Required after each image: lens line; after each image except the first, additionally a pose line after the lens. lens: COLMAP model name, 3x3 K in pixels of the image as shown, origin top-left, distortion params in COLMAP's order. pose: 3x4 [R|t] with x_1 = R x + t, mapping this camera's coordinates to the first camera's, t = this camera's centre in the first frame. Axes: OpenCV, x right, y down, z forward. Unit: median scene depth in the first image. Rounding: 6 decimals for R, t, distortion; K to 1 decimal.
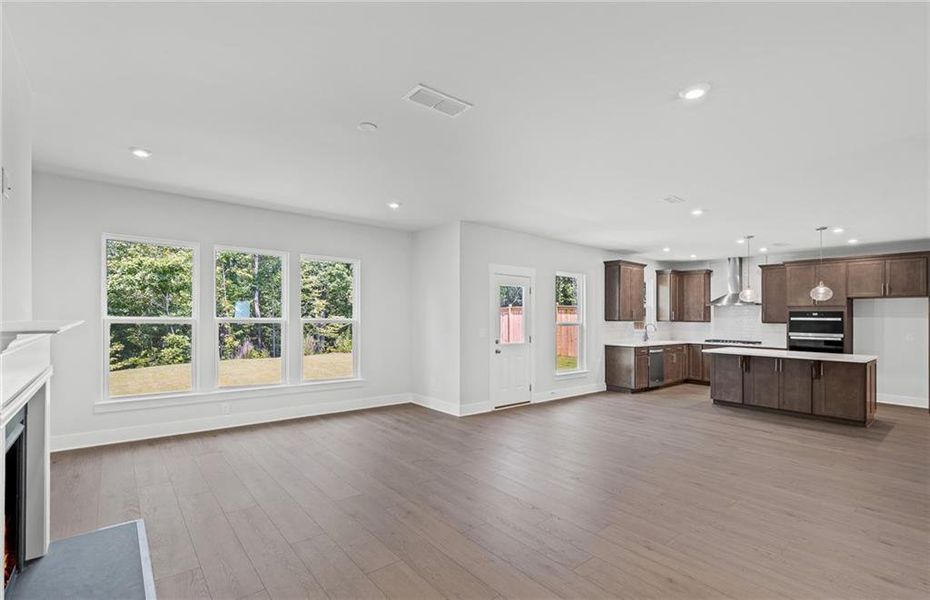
lens RADIAL K [[421.9, 0, 463.3], [0, 421.9, 313.1], [0, 0, 1]] dist [-0.000198, 0.000110]
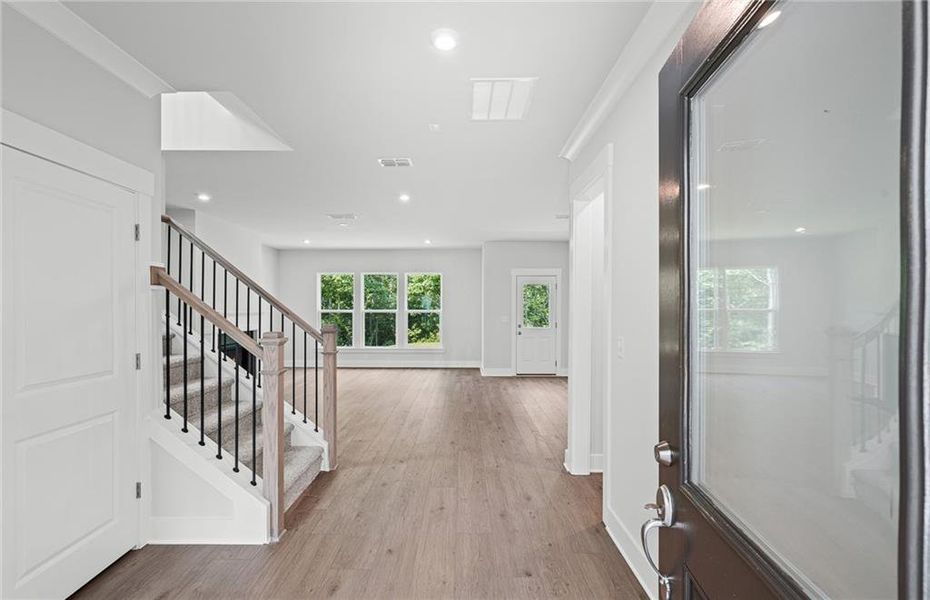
lens RADIAL K [[421.9, 0, 463.3], [0, 421.9, 313.1], [0, 0, 1]] dist [-0.000198, 0.000110]
pose [[0.759669, -0.003452, -0.650300, 0.757978], [0.014783, 0.999819, 0.011962, 0.007199], [0.650141, -0.018701, 0.759583, -0.132060]]
